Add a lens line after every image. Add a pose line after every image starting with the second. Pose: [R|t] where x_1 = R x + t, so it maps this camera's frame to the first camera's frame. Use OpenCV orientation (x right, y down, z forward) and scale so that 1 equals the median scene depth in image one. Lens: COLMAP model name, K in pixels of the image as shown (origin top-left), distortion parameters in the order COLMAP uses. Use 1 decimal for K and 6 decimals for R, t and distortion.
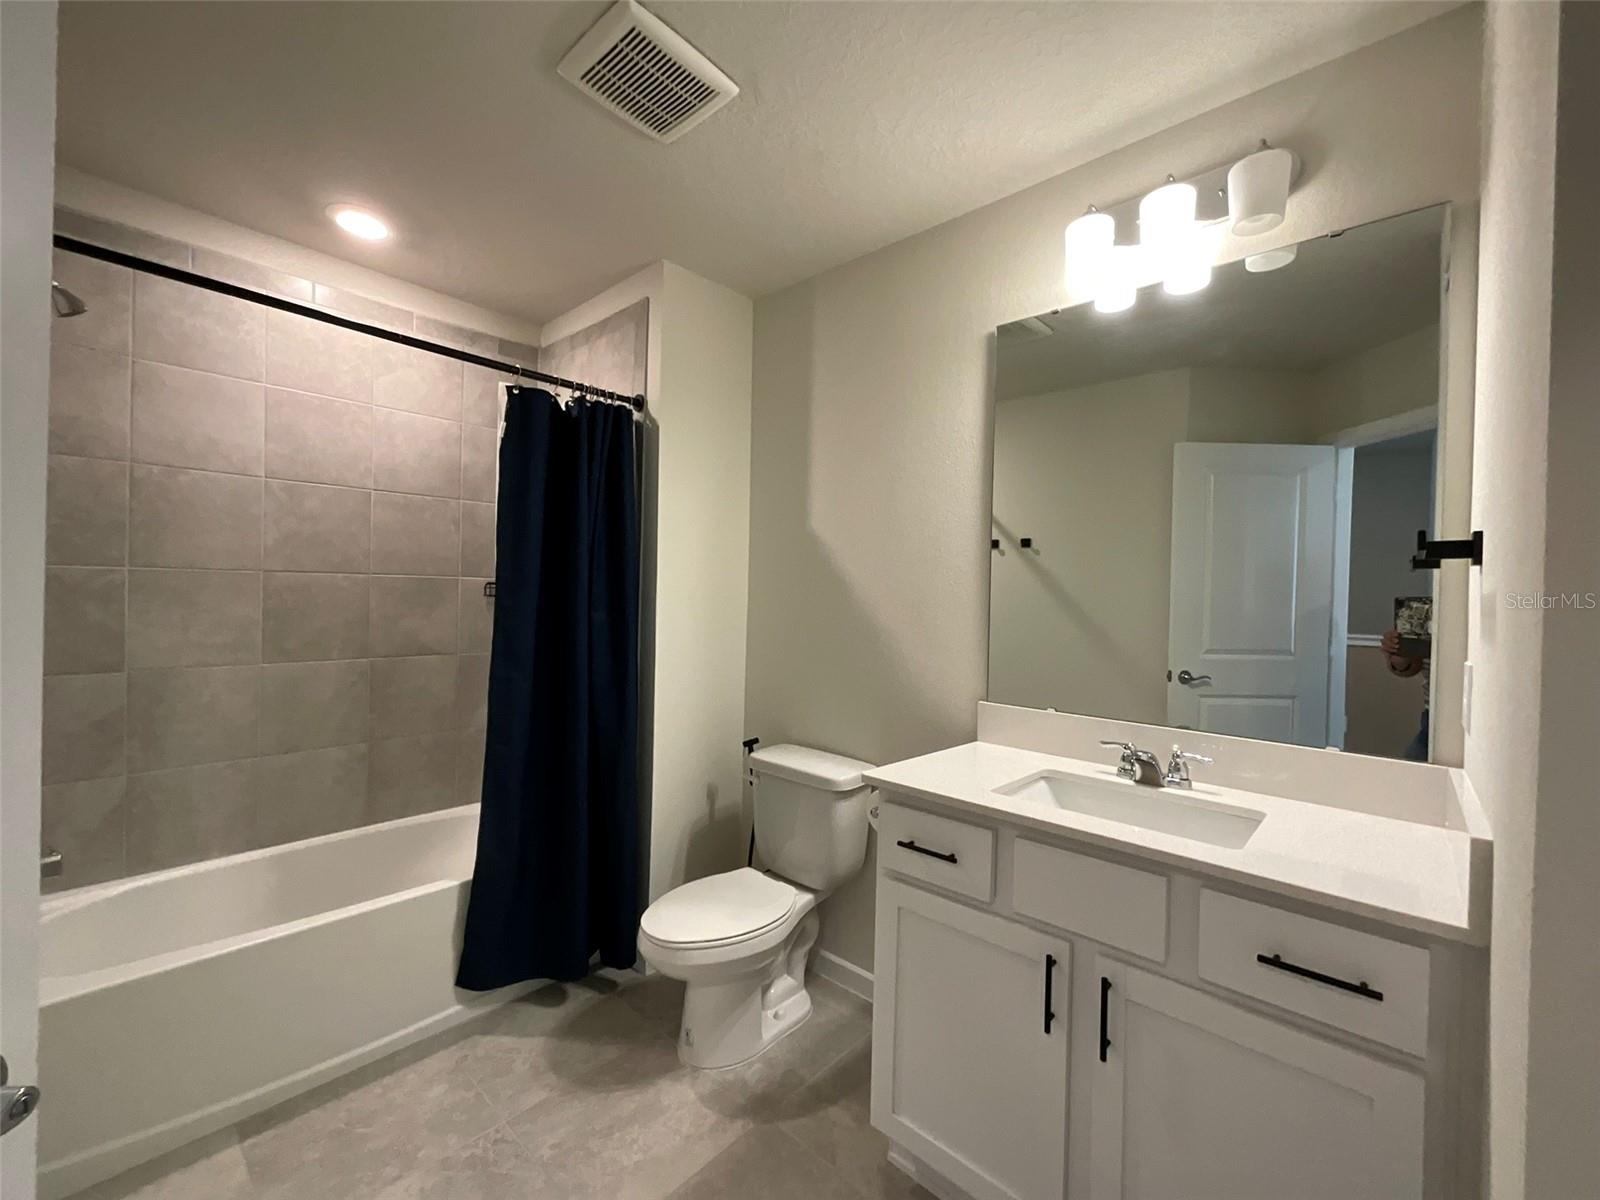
lens RADIAL K [[653.4, 0, 792.8], [0, 653.4, 600.6], [0, 0, 1]] dist [0.007780, -0.001505]
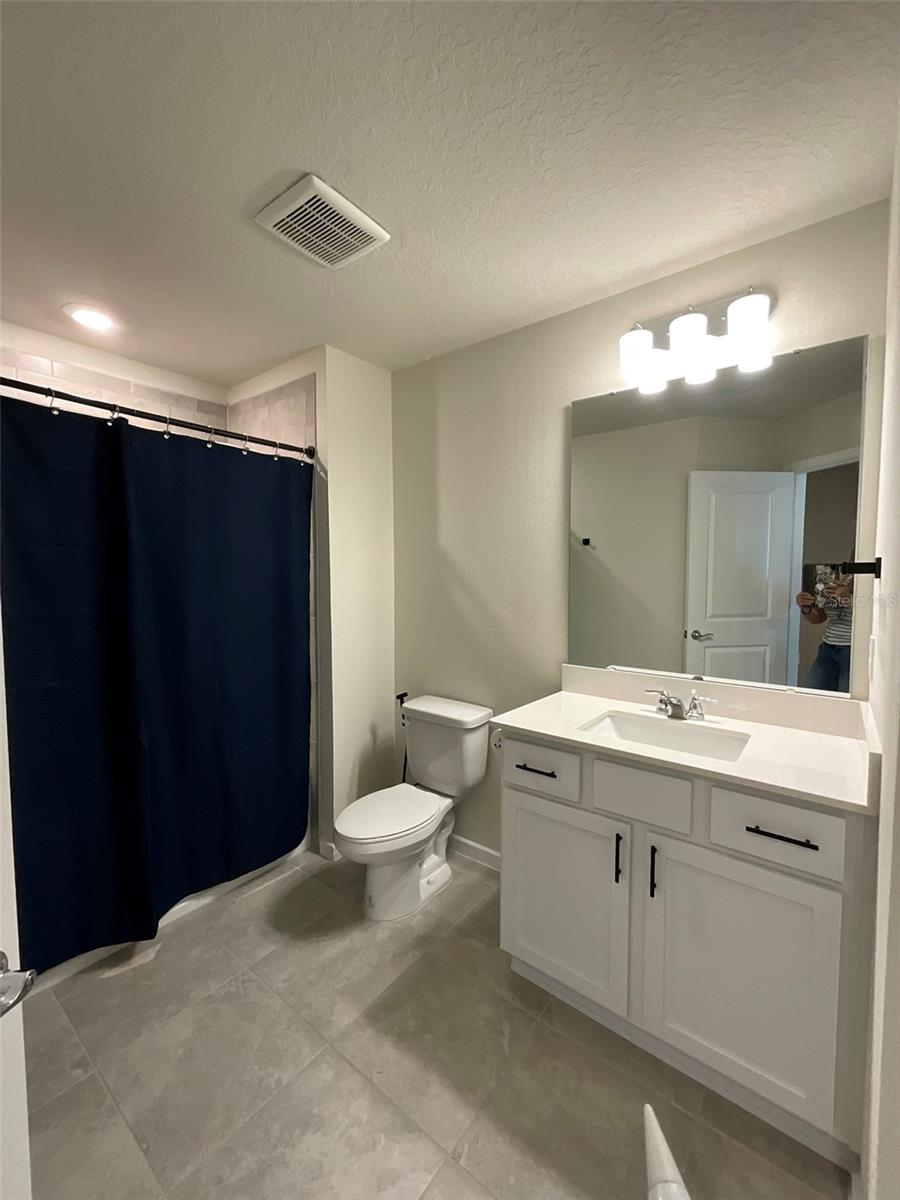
lens RADIAL K [[490.0, 0, 445.9], [0, 490.0, 600.4], [0, 0, 1]] dist [0.007780, -0.001505]
pose [[0.996647, -0.031533, 0.075495, -0.050937], [0.027523, 0.998184, 0.053582, -0.050685], [-0.077048, -0.051325, 0.995705, -0.059158]]
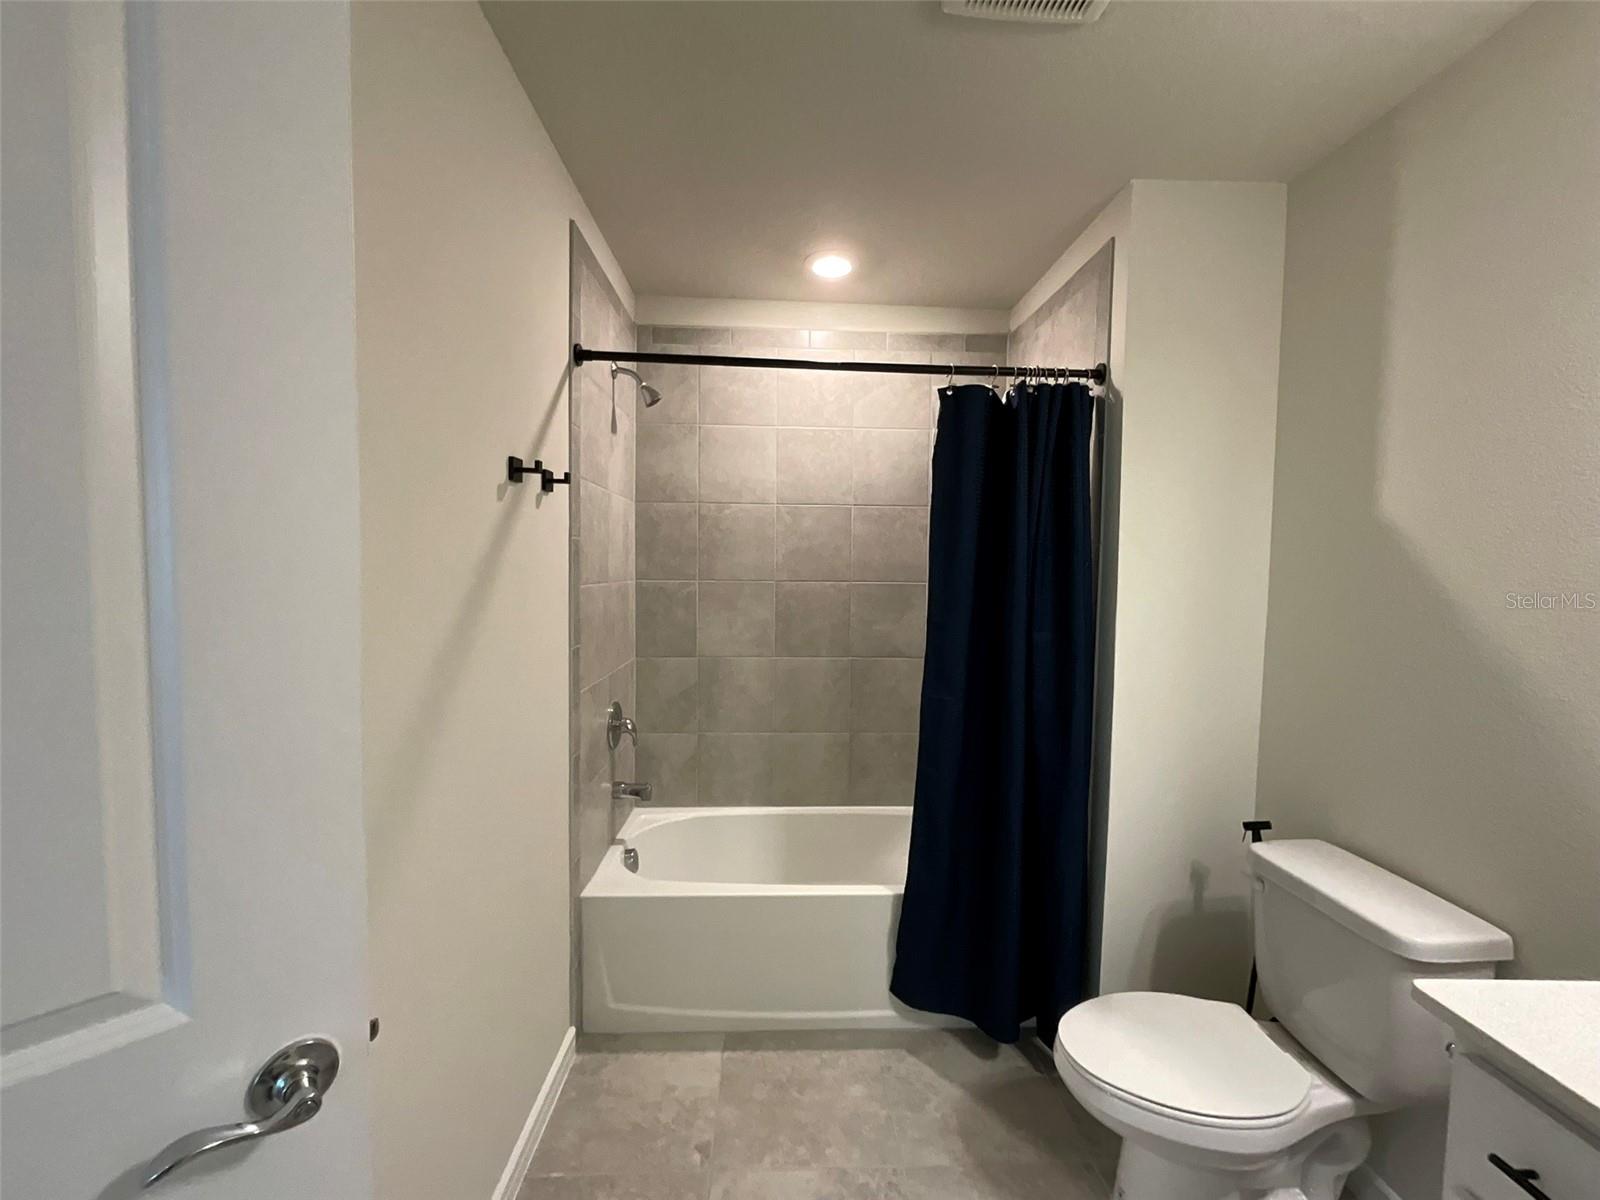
lens RADIAL K [[653.4, 0, 803.6], [0, 653.4, 601.1], [0, 0, 1]] dist [0.007780, -0.001505]
pose [[0.715033, 0.026704, -0.698580, 0.089332], [-0.006201, 0.999473, 0.031860, -0.053364], [0.699063, -0.018449, 0.714822, 0.190058]]
